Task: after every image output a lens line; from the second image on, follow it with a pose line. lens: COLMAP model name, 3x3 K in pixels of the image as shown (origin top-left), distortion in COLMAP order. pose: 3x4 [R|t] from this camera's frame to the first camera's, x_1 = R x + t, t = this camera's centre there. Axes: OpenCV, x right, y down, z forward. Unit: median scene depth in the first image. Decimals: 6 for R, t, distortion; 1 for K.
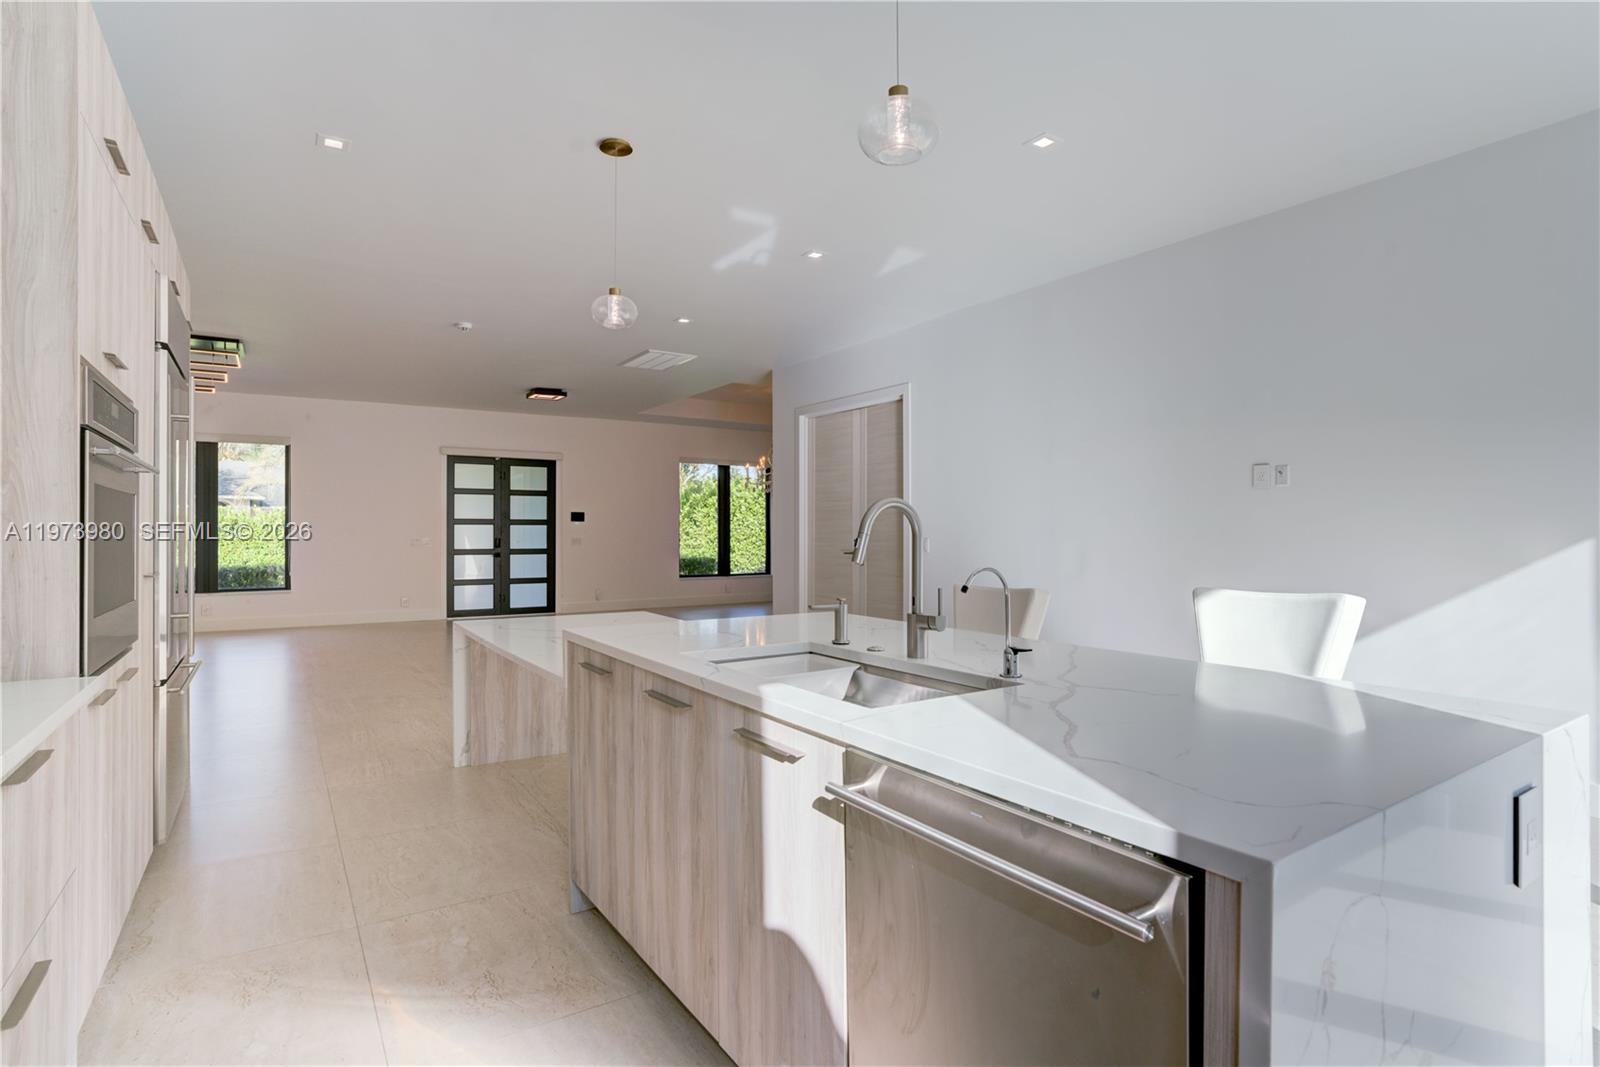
lens RADIAL K [[808.5, 0, 800.0], [0, 808.5, 533.5], [0, 0, 1]] dist [-0.041622, 0.000288]
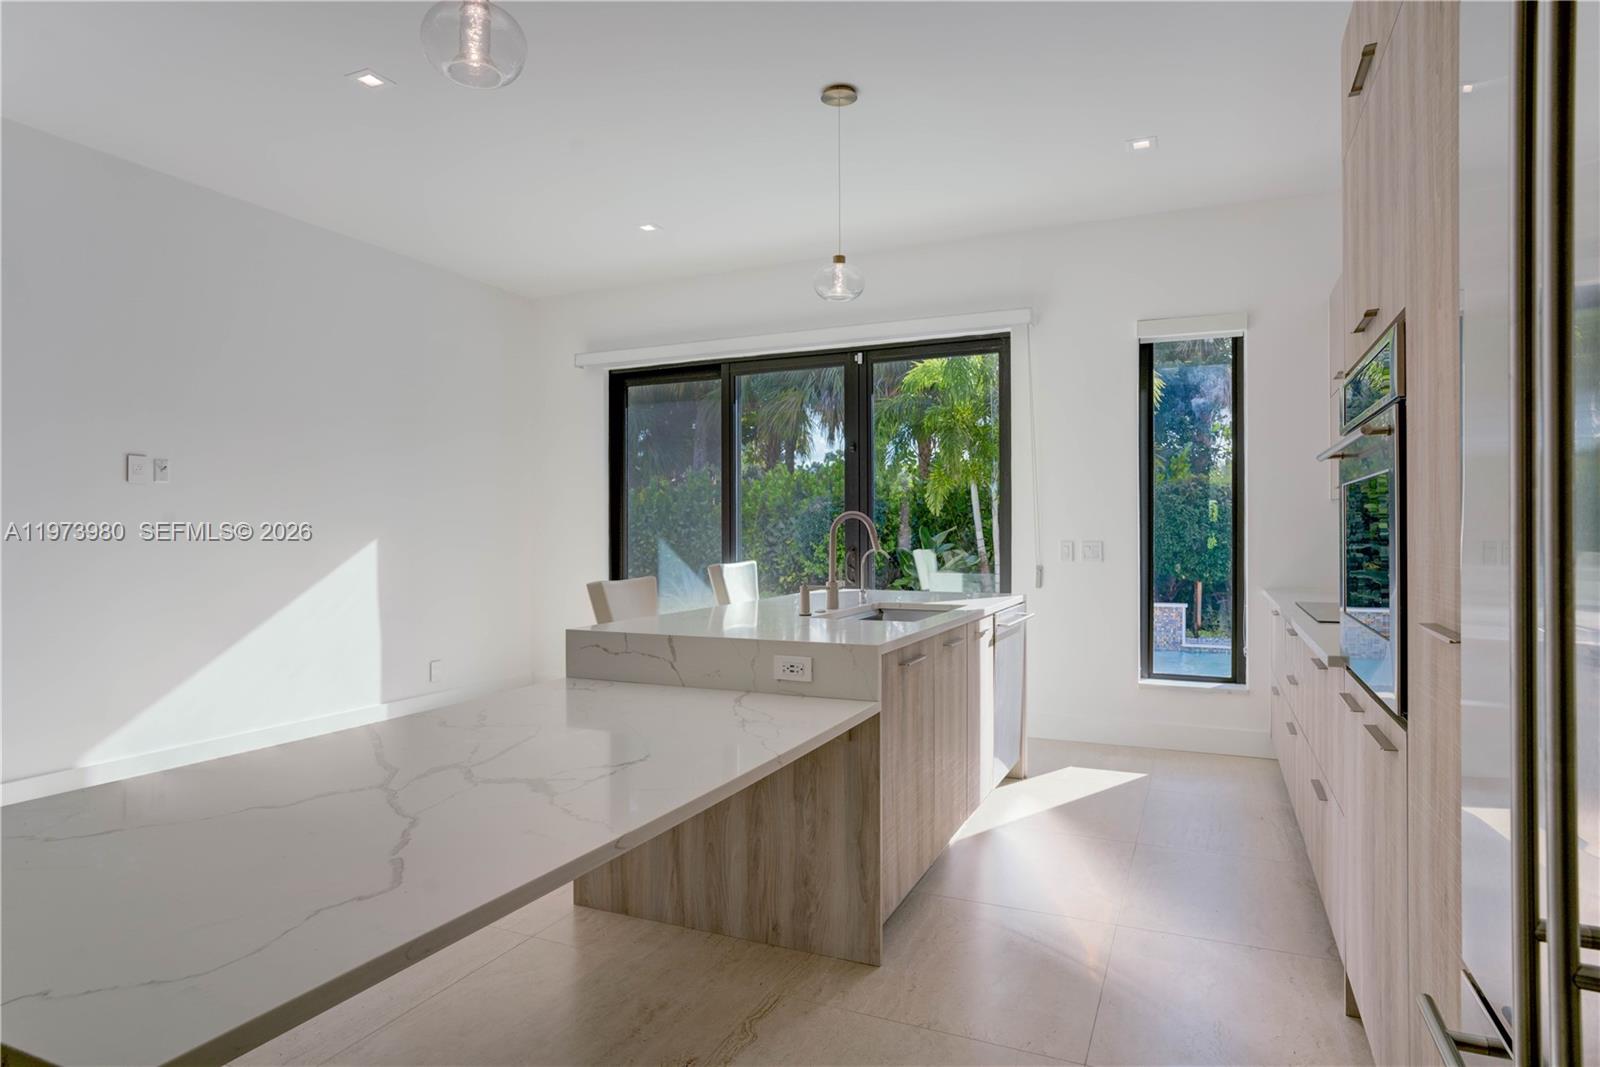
lens RADIAL K [[901.2, 0, 800.0], [0, 901.2, 533.5], [0, 0, 1]] dist [-0.025960, -0.000310]
pose [[-0.534873, 0.000524, 0.844932, -0.232147], [0.005038, 0.999984, 0.002569, -0.000744], [-0.844918, 0.005631, -0.534867, 0.345331]]
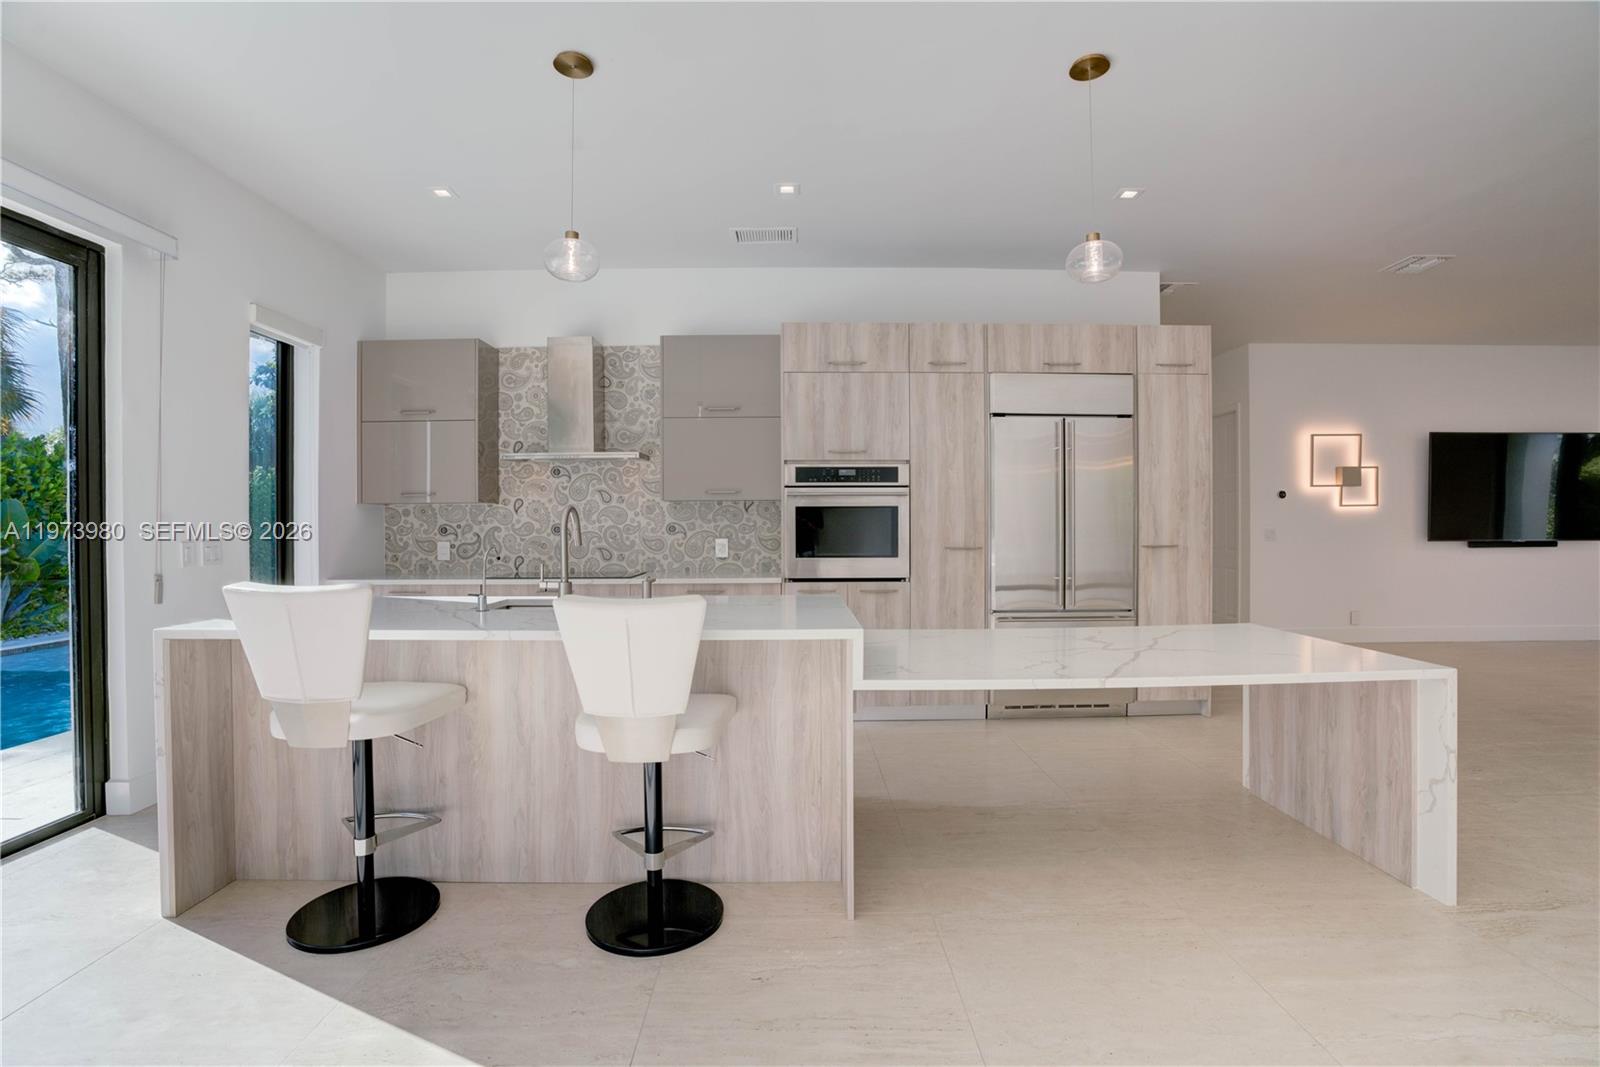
lens RADIAL K [[729.4, 0, 800.5], [0, 729.4, 527.5], [0, 0, 1]] dist [-0.076876, 0.030793]
pose [[-0.542425, 0.006060, -0.840082, 0.174659], [0.003961, 0.999981, 0.004656, -0.000660], [0.840095, -0.000802, -0.542439, 0.354975]]
